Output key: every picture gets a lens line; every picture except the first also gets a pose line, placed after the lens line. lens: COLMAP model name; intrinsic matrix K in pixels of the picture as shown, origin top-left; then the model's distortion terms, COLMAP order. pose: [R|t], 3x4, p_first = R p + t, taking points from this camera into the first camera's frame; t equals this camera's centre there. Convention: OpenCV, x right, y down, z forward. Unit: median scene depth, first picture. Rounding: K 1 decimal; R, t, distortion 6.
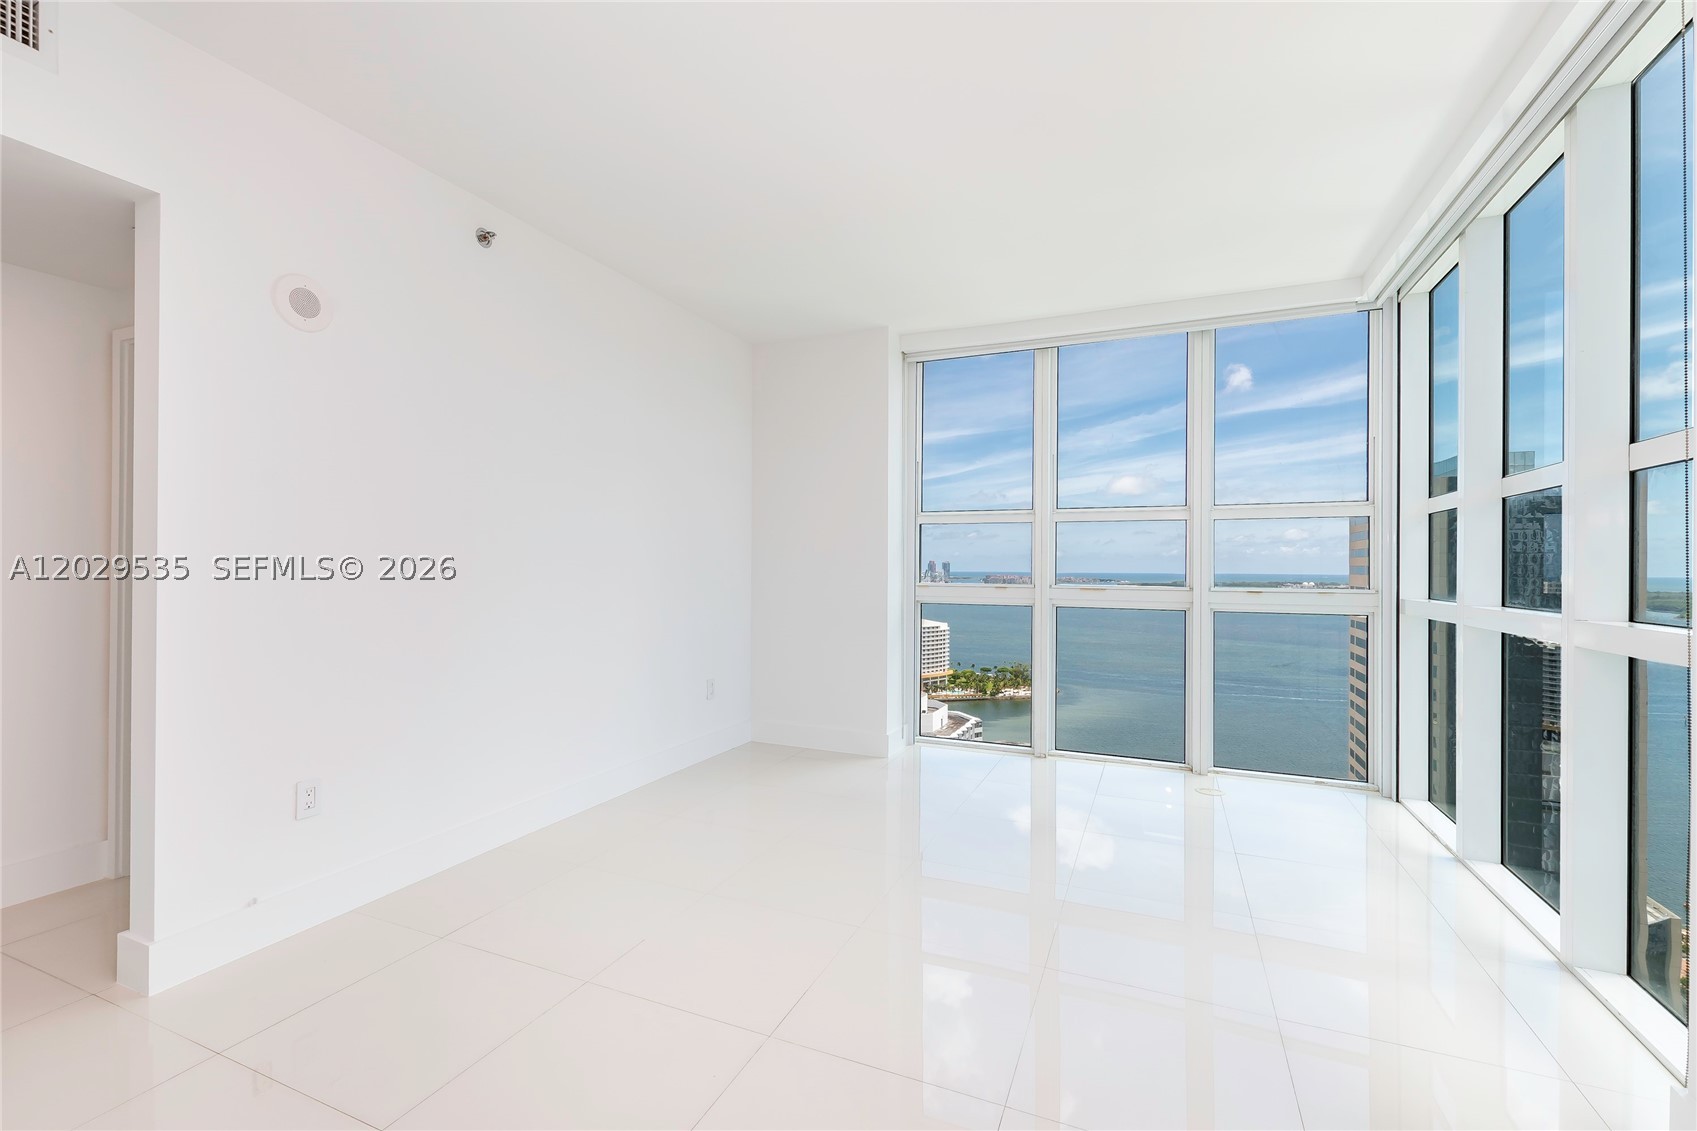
lens RADIAL K [[744.3, 0, 858.6], [0, 744.3, 569.9], [0, 0, 1]] dist [-0.000619, -0.001671]
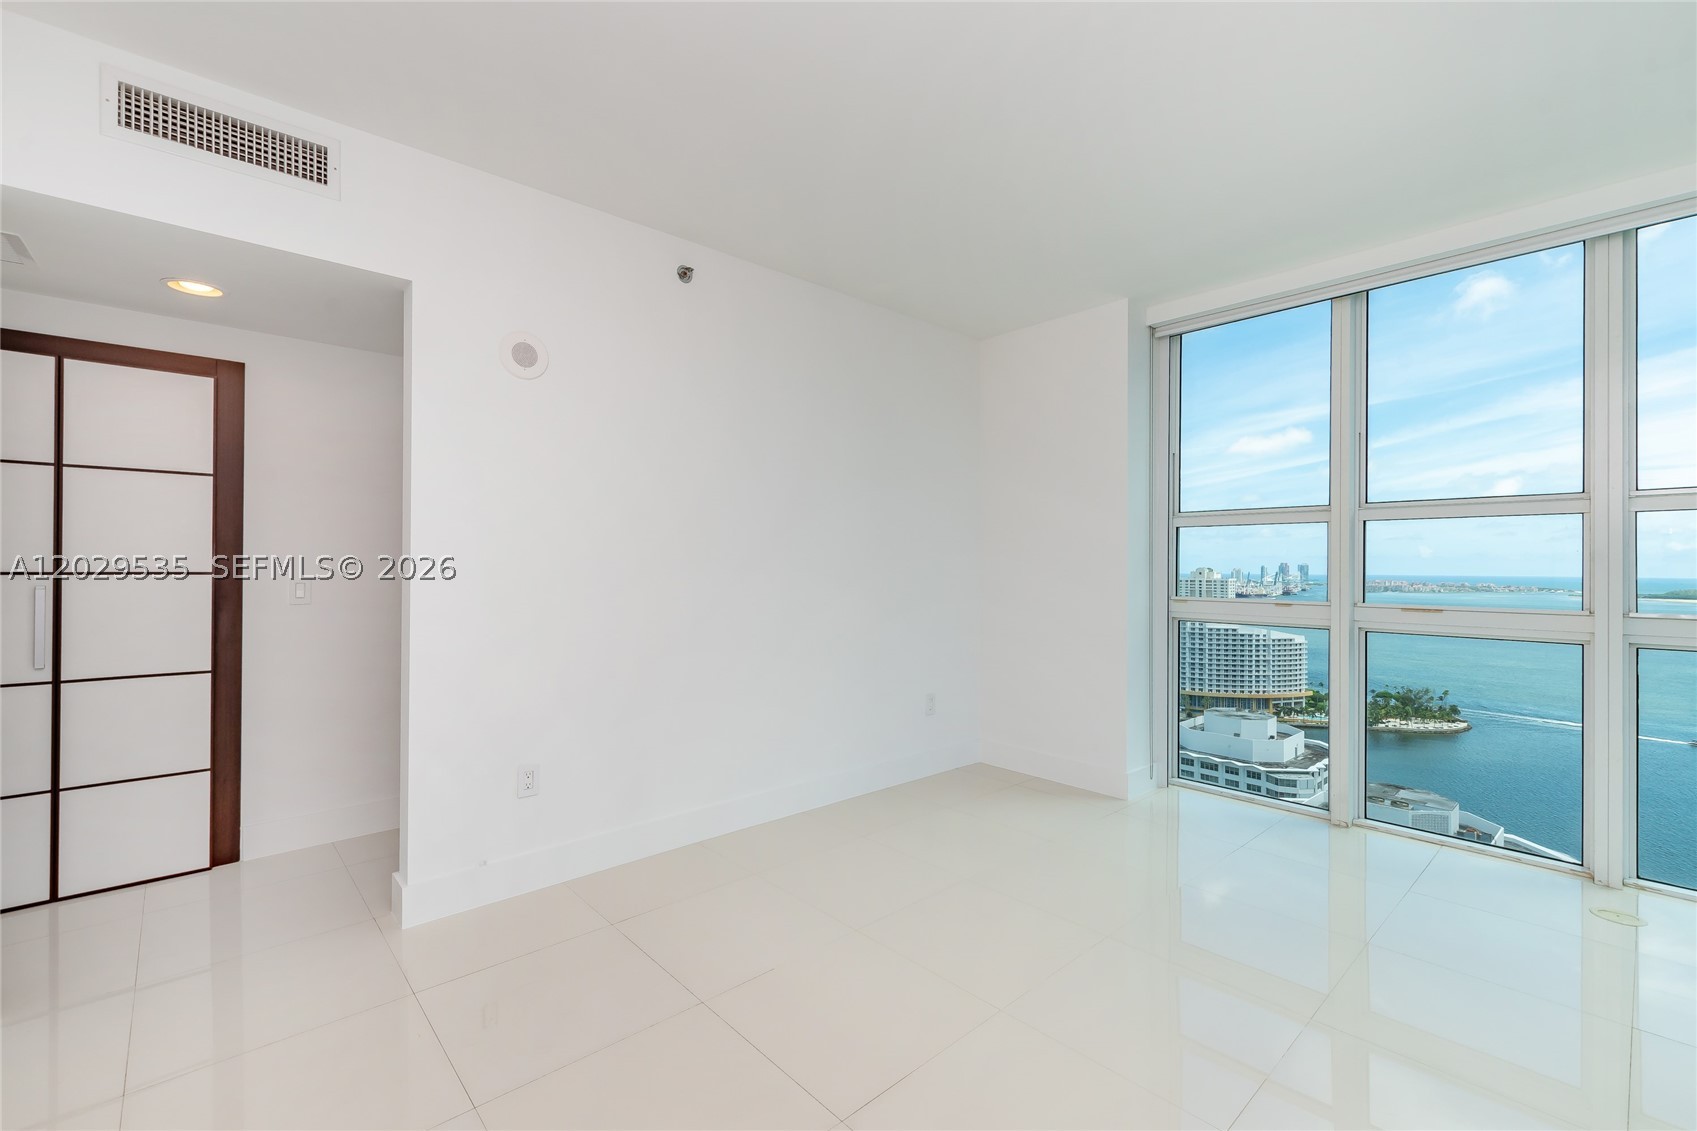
lens RADIAL K [[744.3, 0, 865.8], [0, 744.3, 560.0], [0, 0, 1]] dist [-0.000619, -0.001671]
pose [[0.907596, -0.001440, -0.419843, 0.121456], [-0.004128, 0.999915, -0.012353, -0.012669], [0.419825, 0.012945, 0.907513, 0.089394]]
